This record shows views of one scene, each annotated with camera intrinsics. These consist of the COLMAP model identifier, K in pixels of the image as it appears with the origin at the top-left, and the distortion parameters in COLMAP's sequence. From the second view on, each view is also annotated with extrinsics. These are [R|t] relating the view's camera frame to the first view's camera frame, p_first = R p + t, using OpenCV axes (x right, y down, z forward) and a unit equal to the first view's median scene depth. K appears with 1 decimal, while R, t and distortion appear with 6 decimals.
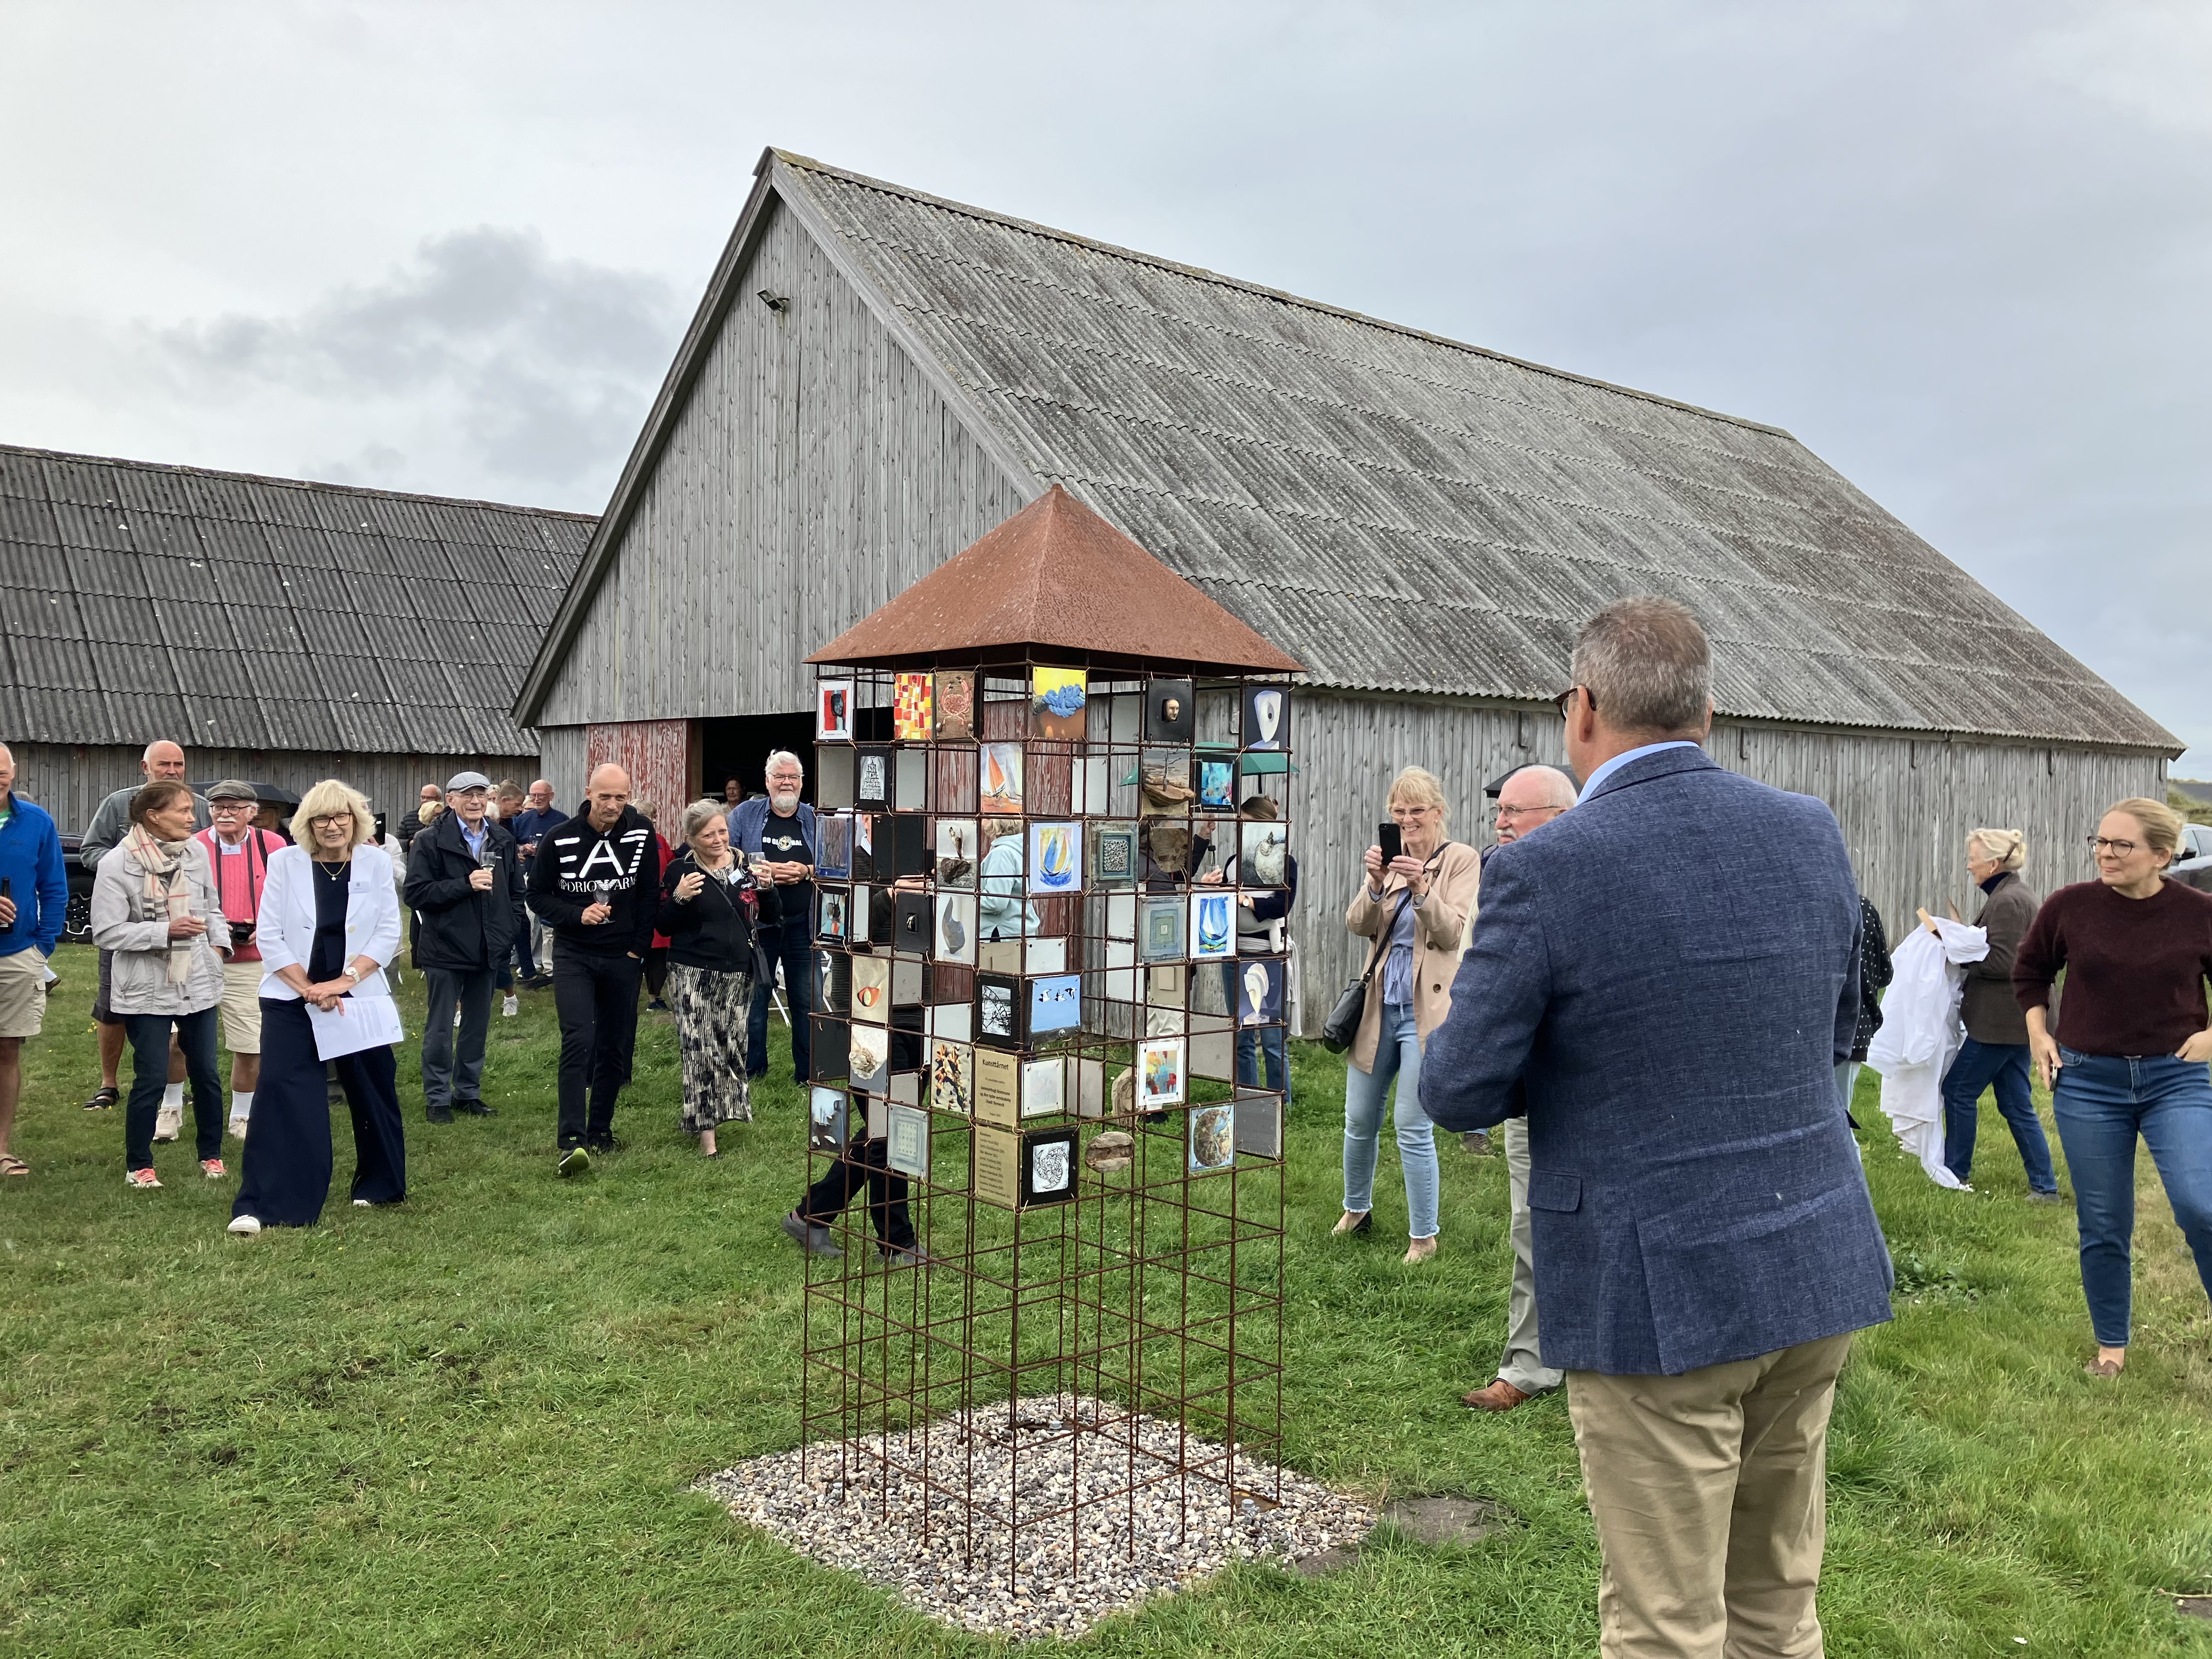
lens RADIAL K [[1803.9, 0, 1104.2], [0, 1803.9, 846.5], [0, 0, 1]] dist [0.013574, 0.008668]
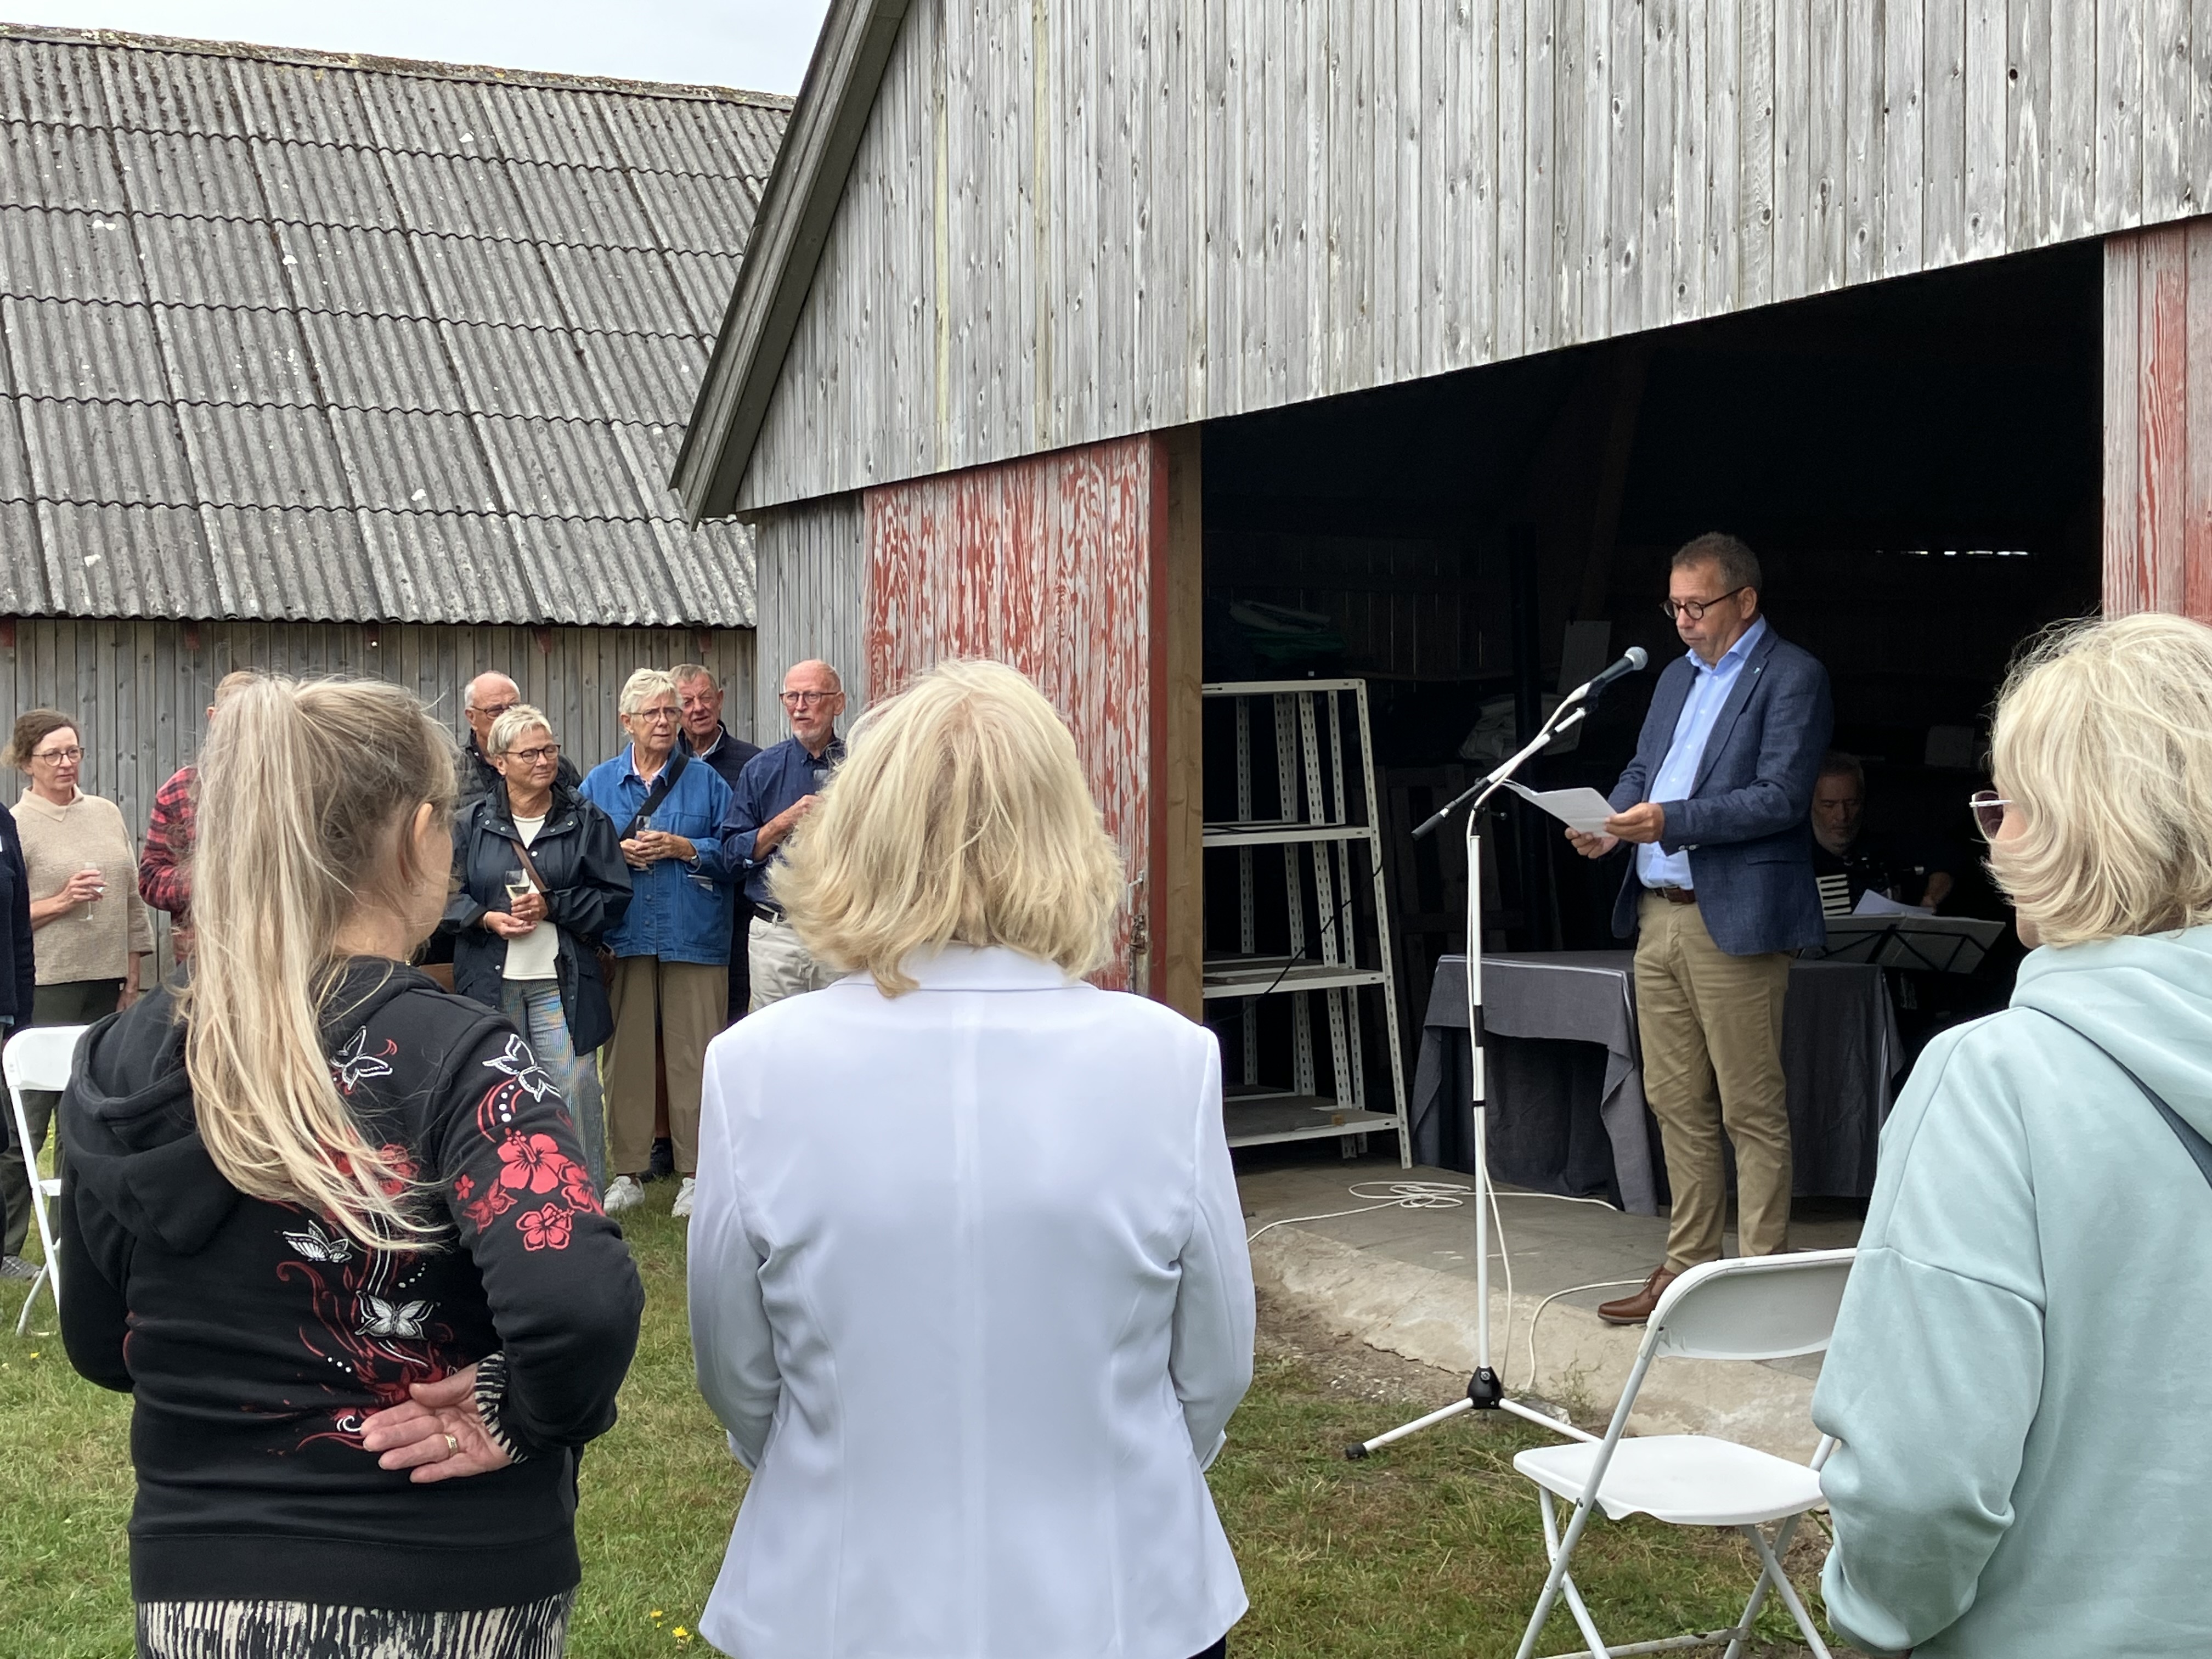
lens RADIAL K [[3028.6, 0, 1104.8], [0, 3028.6, 829.8], [0, 0, 1]] dist [0.017277, 0.000000]
pose [[0.970382, -0.009379, -0.241393, -0.075763], [0.010825, 0.999931, 0.004665, -0.004237], [0.241333, -0.007139, 0.970416, 0.327618]]
